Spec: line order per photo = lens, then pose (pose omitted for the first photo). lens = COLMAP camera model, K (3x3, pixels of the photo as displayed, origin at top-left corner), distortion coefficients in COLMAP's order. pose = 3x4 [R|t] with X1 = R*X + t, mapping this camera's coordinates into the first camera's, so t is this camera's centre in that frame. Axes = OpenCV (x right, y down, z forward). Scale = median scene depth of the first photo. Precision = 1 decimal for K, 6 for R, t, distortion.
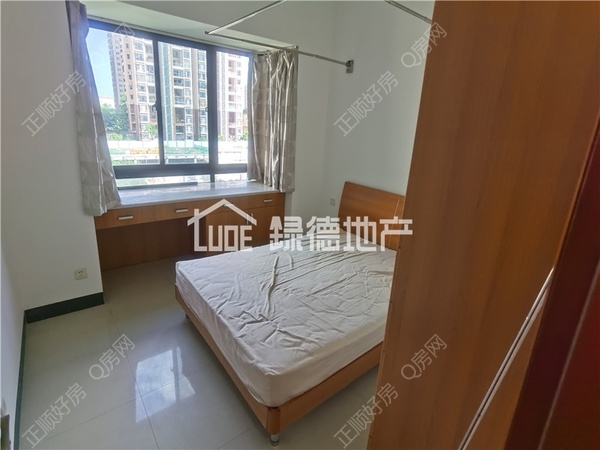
lens RADIAL K [[308.9, 0, 306.1], [0, 308.9, 208.7], [0, 0, 1]] dist [-0.012819, 0.011392]
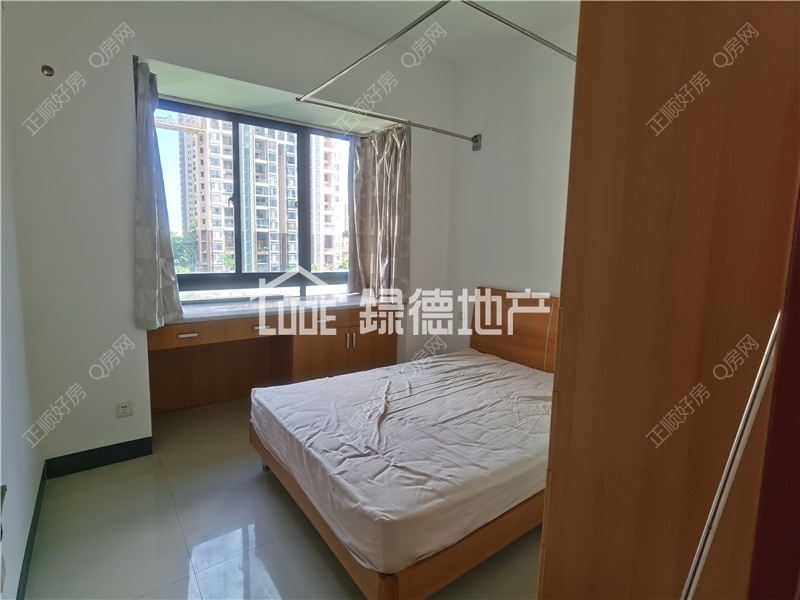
lens RADIAL K [[411.9, 0, 406.9], [0, 411.9, 294.5], [0, 0, 1]] dist [-0.012819, 0.011392]
pose [[0.998602, -0.031365, -0.042558, -0.004850], [0.024427, 0.987655, -0.154727, 0.104369], [0.046886, 0.153471, 0.987040, 0.017947]]
